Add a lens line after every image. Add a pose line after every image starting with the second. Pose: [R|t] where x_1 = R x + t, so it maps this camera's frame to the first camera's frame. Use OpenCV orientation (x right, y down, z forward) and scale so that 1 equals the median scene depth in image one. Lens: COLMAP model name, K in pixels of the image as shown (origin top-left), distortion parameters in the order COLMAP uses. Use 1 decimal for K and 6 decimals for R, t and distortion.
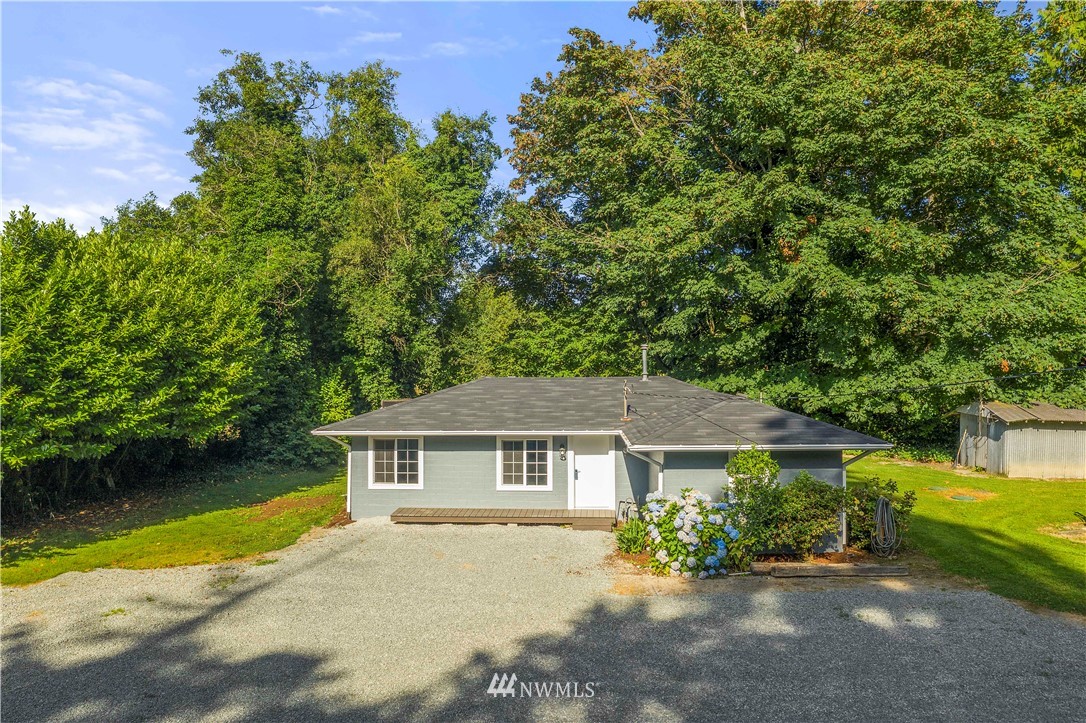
lens RADIAL K [[856.0, 0, 545.3], [0, 856.0, 232.3], [0, 0, 1]] dist [-0.009689, -0.009610]
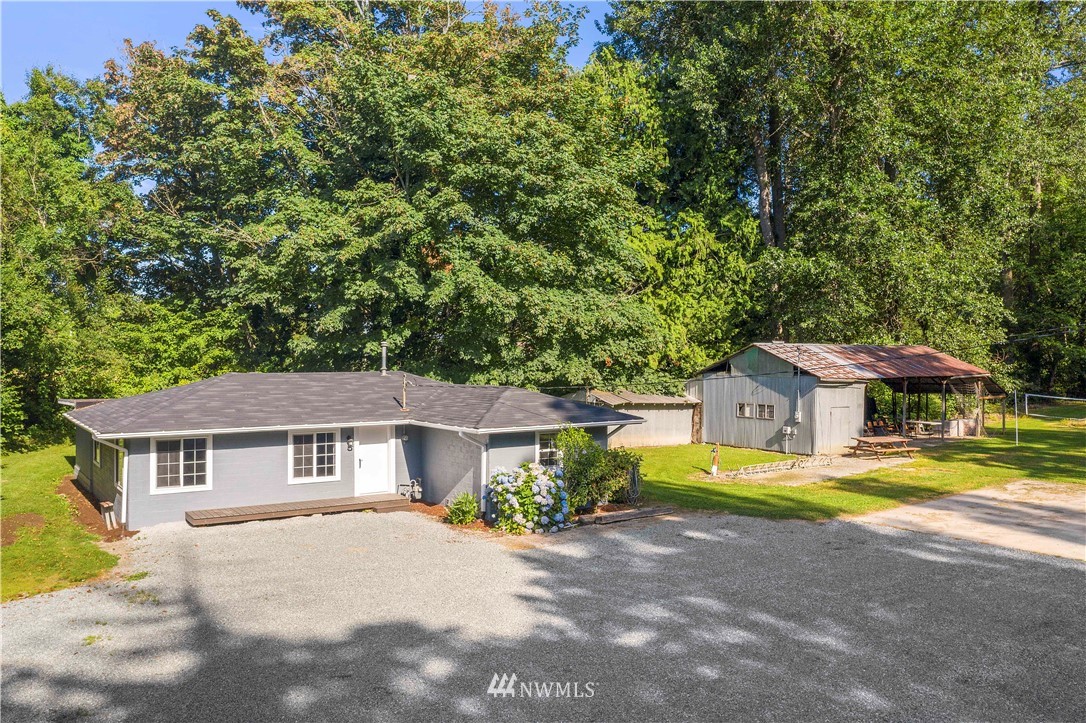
lens RADIAL K [[856.0, 0, 545.3], [0, 856.0, 232.3], [0, 0, 1]] dist [-0.009689, -0.009610]
pose [[0.800310, 0.088773, 0.592978, -0.433066], [-0.090263, 0.995546, -0.027218, 0.004881], [-0.592753, -0.031741, 0.804758, 0.015542]]
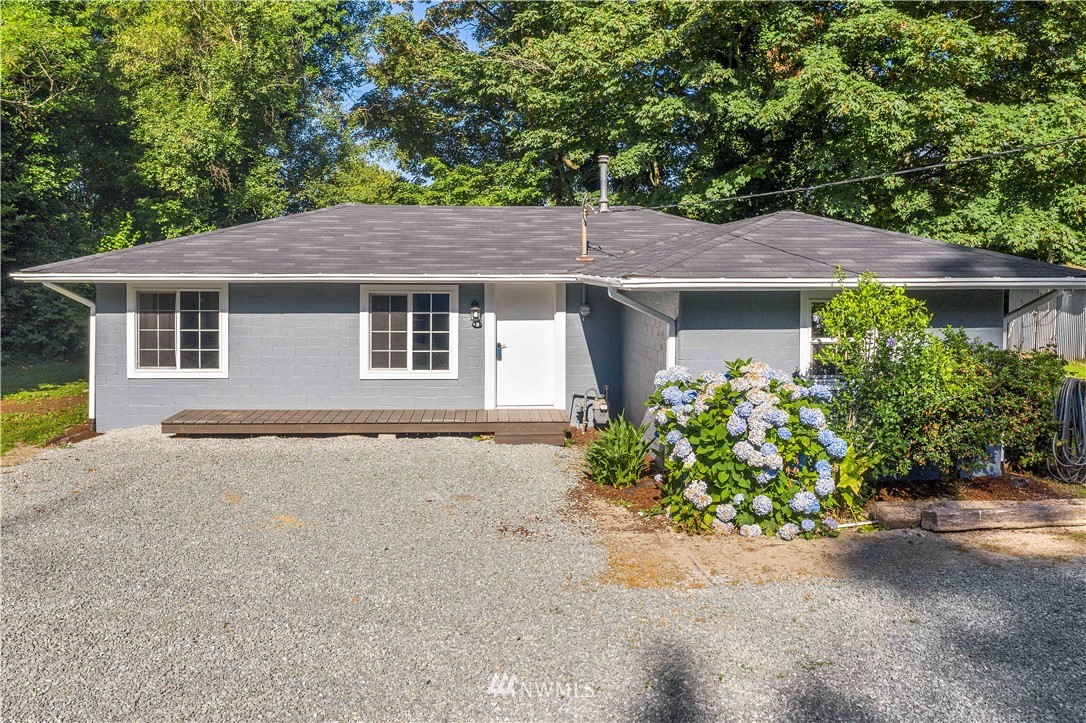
lens RADIAL K [[926.8, 0, 542.2], [0, 926.8, 248.9], [0, 0, 1]] dist [-0.013418, -0.006667]
pose [[0.993006, 0.009318, 0.117693, -0.009425], [-0.024224, 0.991751, 0.125866, 0.132752], [-0.115550, -0.127837, 0.985041, 0.381421]]
